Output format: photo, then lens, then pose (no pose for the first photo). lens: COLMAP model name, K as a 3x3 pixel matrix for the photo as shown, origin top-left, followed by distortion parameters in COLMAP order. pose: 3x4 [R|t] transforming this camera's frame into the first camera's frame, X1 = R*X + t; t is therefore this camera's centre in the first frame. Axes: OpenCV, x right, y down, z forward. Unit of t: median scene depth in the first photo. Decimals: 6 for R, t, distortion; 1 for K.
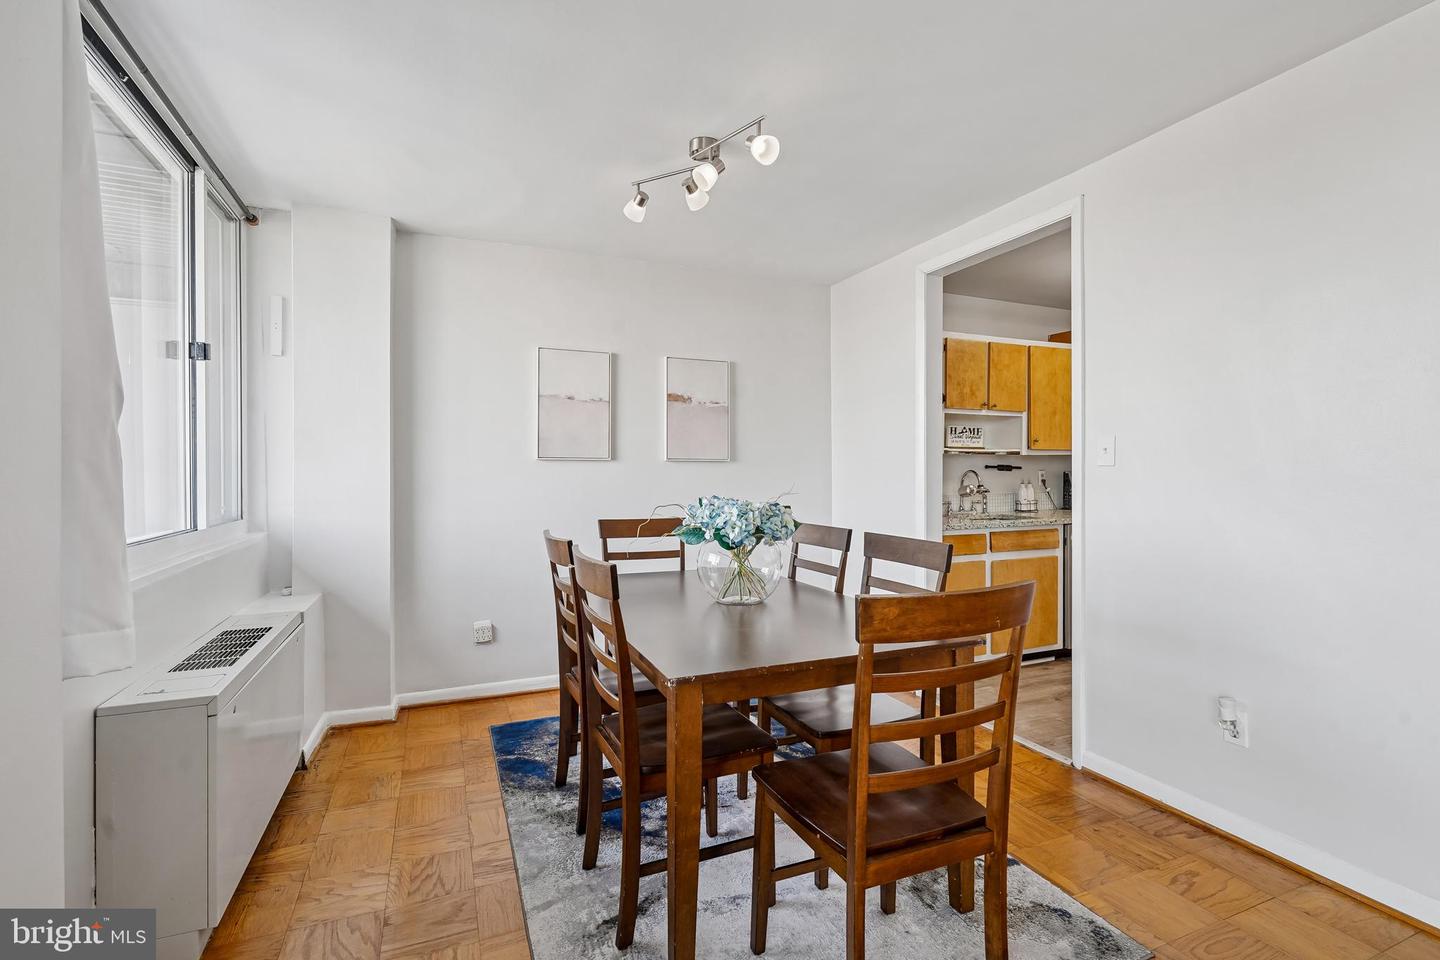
lens RADIAL K [[662.5, 0, 716.1], [0, 662.5, 474.6], [0, 0, 1]] dist [-0.004951, 0.001907]
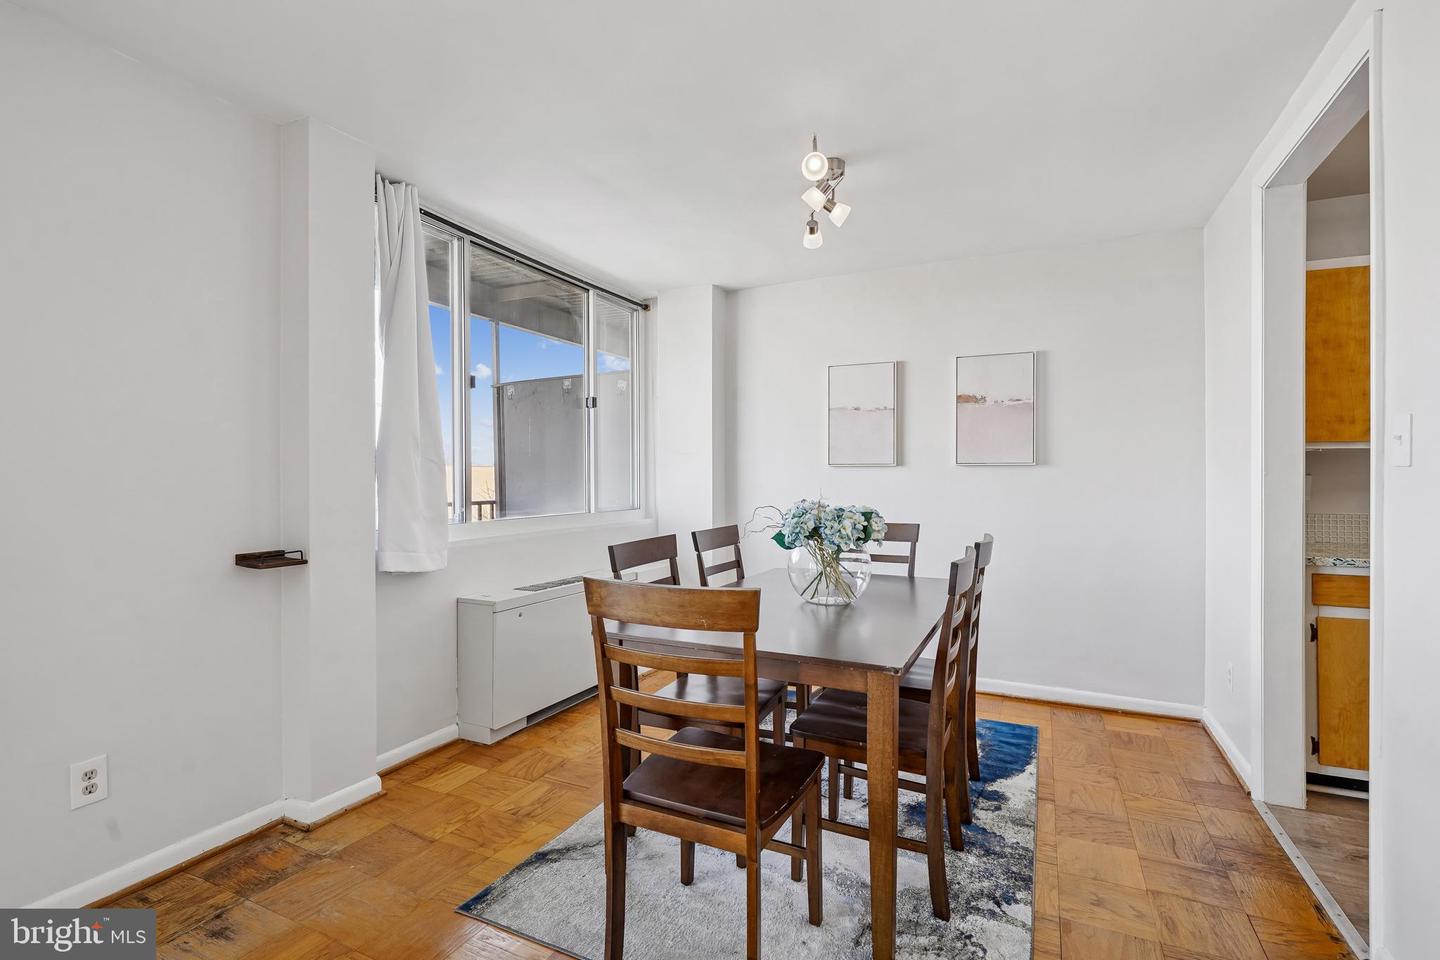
lens RADIAL K [[662.5, 0, 722.8], [0, 662.5, 480.4], [0, 0, 1]] dist [-0.004951, 0.001907]
pose [[0.660768, 0.002295, -0.750587, 0.497033], [-0.002573, 0.999996, 0.000792, 0.000685], [0.750586, 0.001408, 0.660771, 0.137001]]
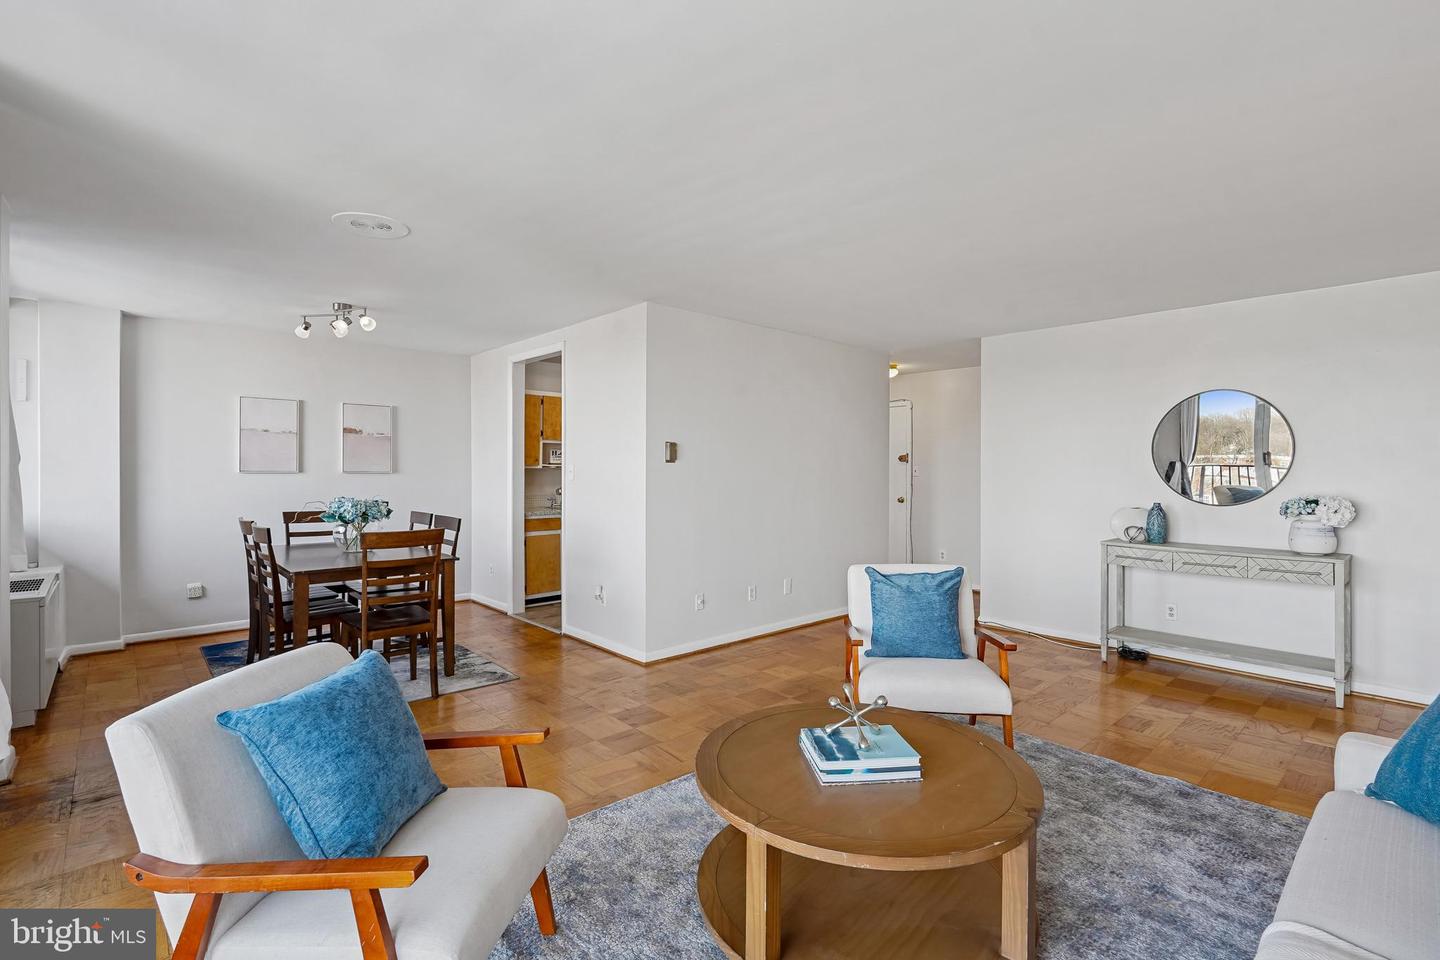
lens RADIAL K [[662.5, 0, 719.4], [0, 662.5, 473.0], [0, 0, 1]] dist [-0.004951, 0.001907]
pose [[0.942178, 0.002232, 0.335104, 0.266461], [-0.002949, 0.999994, 0.001632, -0.030049], [-0.335099, -0.002526, 0.942180, -0.813828]]
